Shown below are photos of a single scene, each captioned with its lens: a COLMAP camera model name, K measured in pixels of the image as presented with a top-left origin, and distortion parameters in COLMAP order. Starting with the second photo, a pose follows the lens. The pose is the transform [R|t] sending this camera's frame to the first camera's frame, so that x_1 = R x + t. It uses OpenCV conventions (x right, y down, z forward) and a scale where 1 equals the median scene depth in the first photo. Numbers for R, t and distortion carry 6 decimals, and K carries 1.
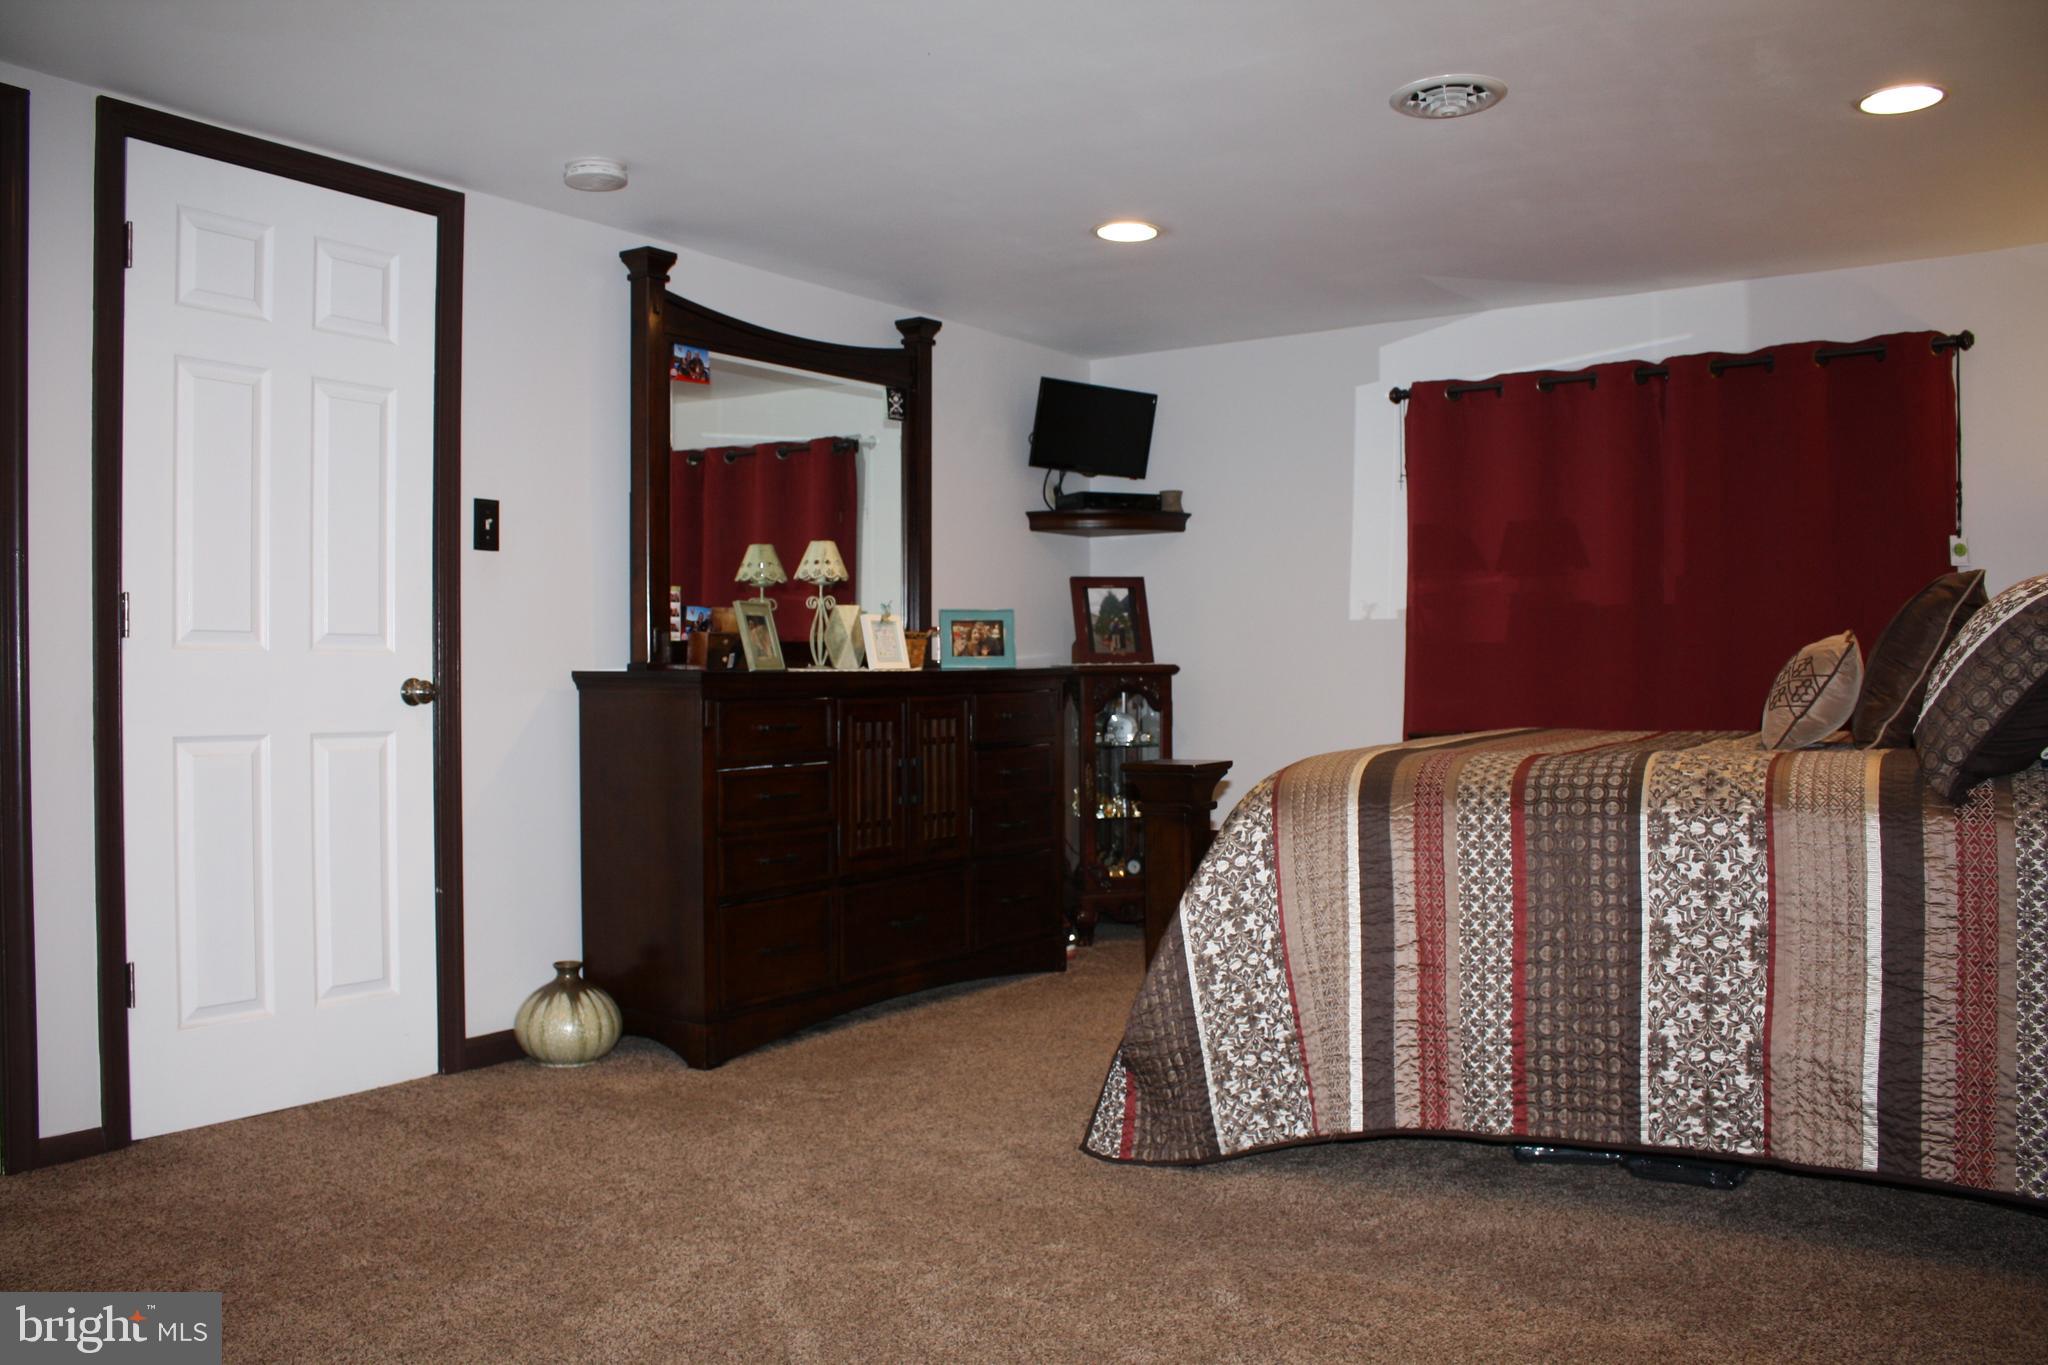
lens RADIAL K [[1714.6, 0, 1014.9], [0, 1714.6, 693.3], [0, 0, 1]] dist [-0.166495, 0.148444]
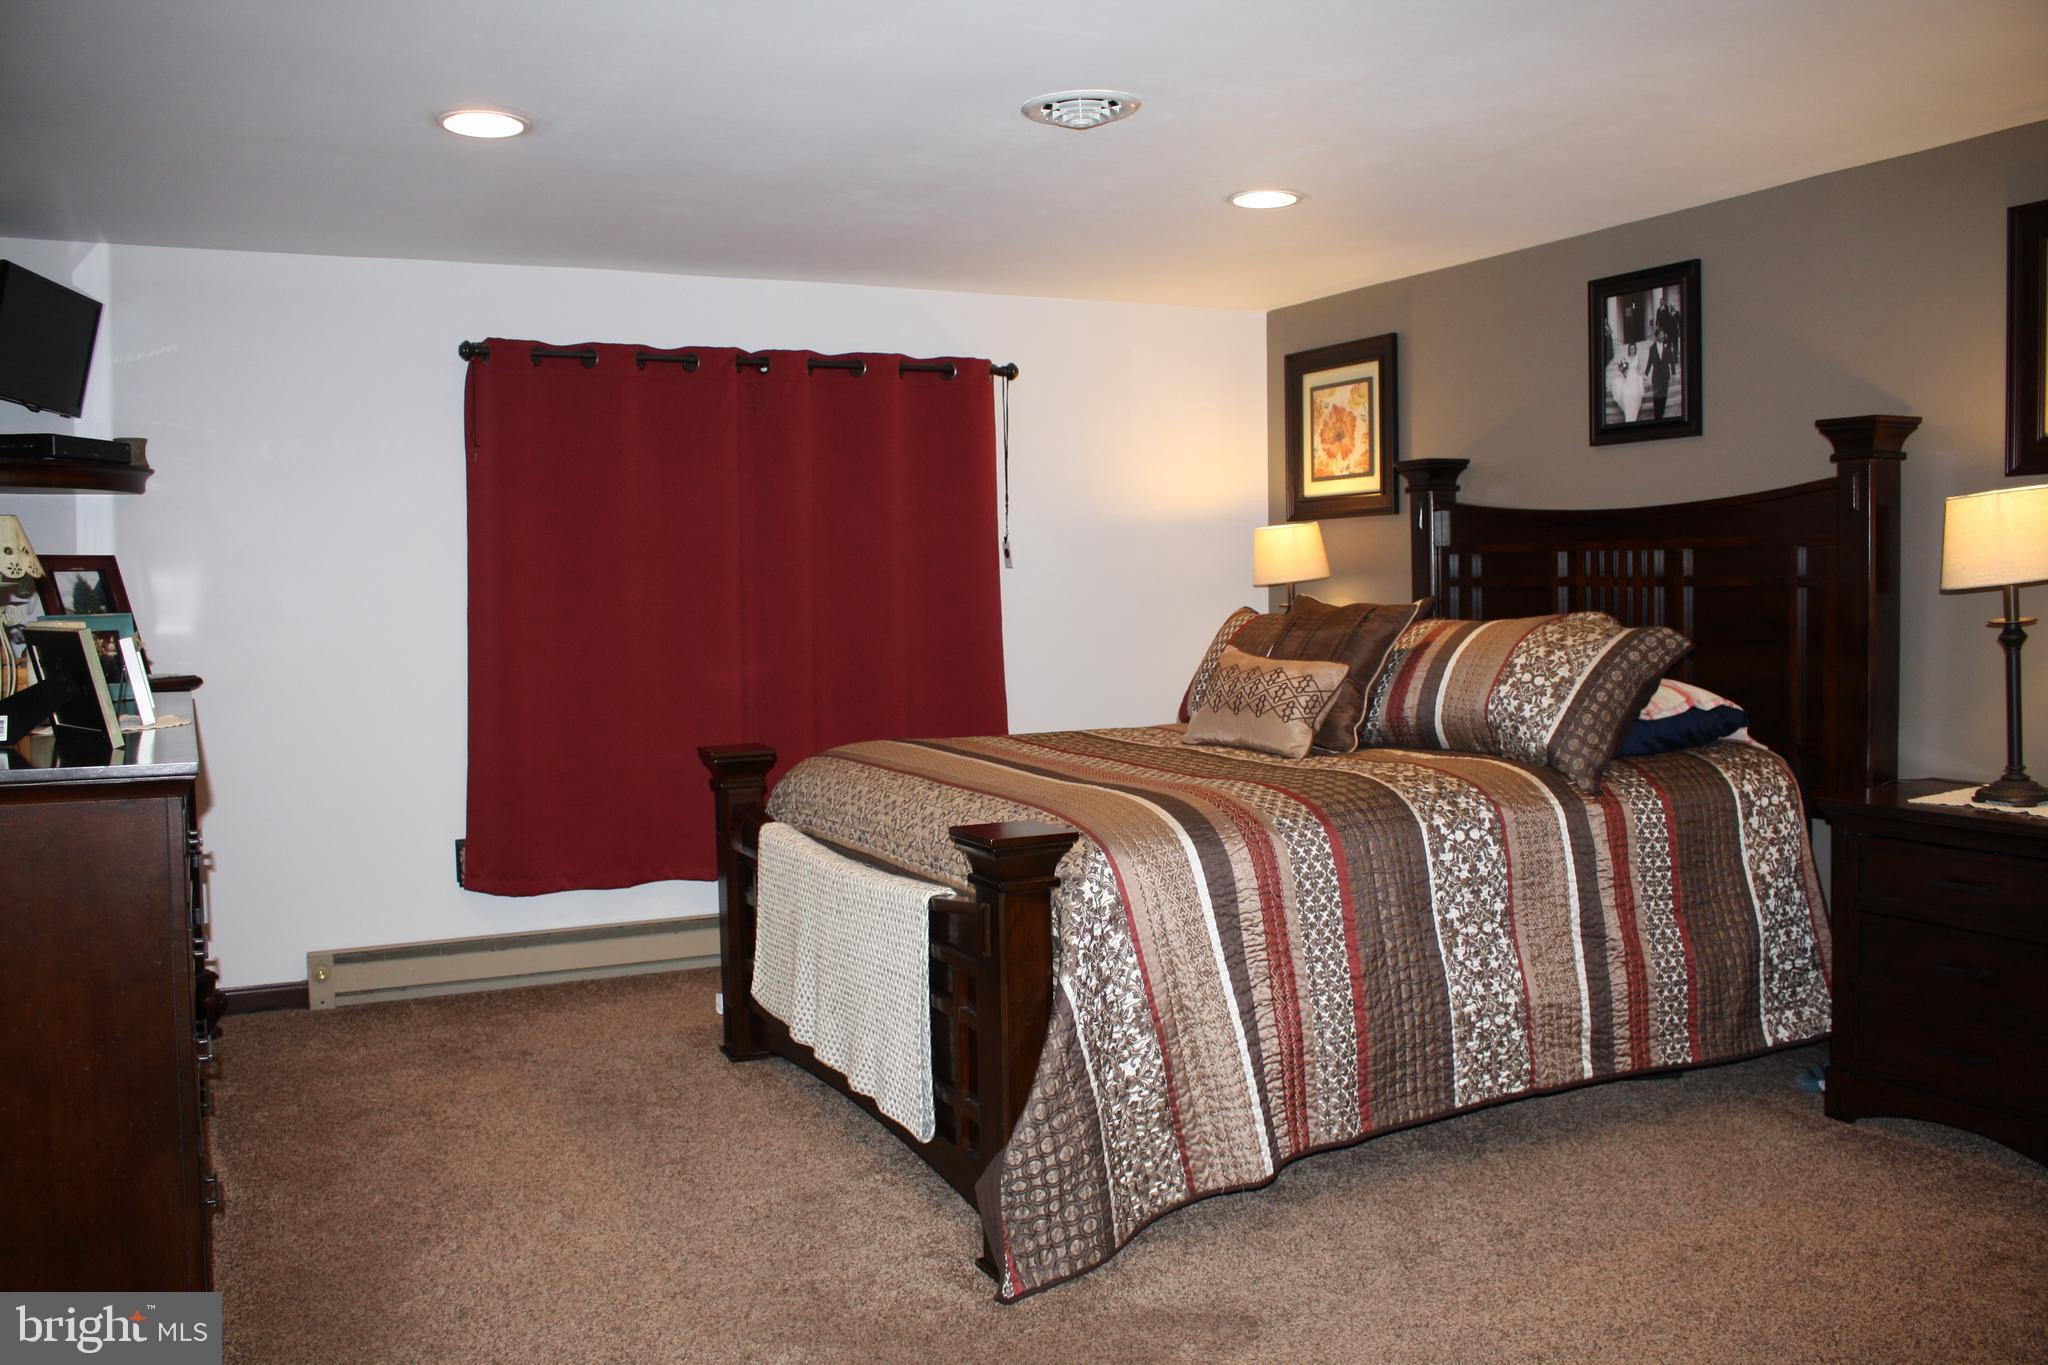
lens RADIAL K [[1714.6, 0, 1014.9], [0, 1714.6, 693.3], [0, 0, 1]] dist [-0.166495, 0.148444]
pose [[0.462558, -0.053355, 0.884982, -0.798823], [0.014583, 0.998510, 0.052577, -0.087861], [-0.886469, -0.011414, 0.462647, 0.729663]]
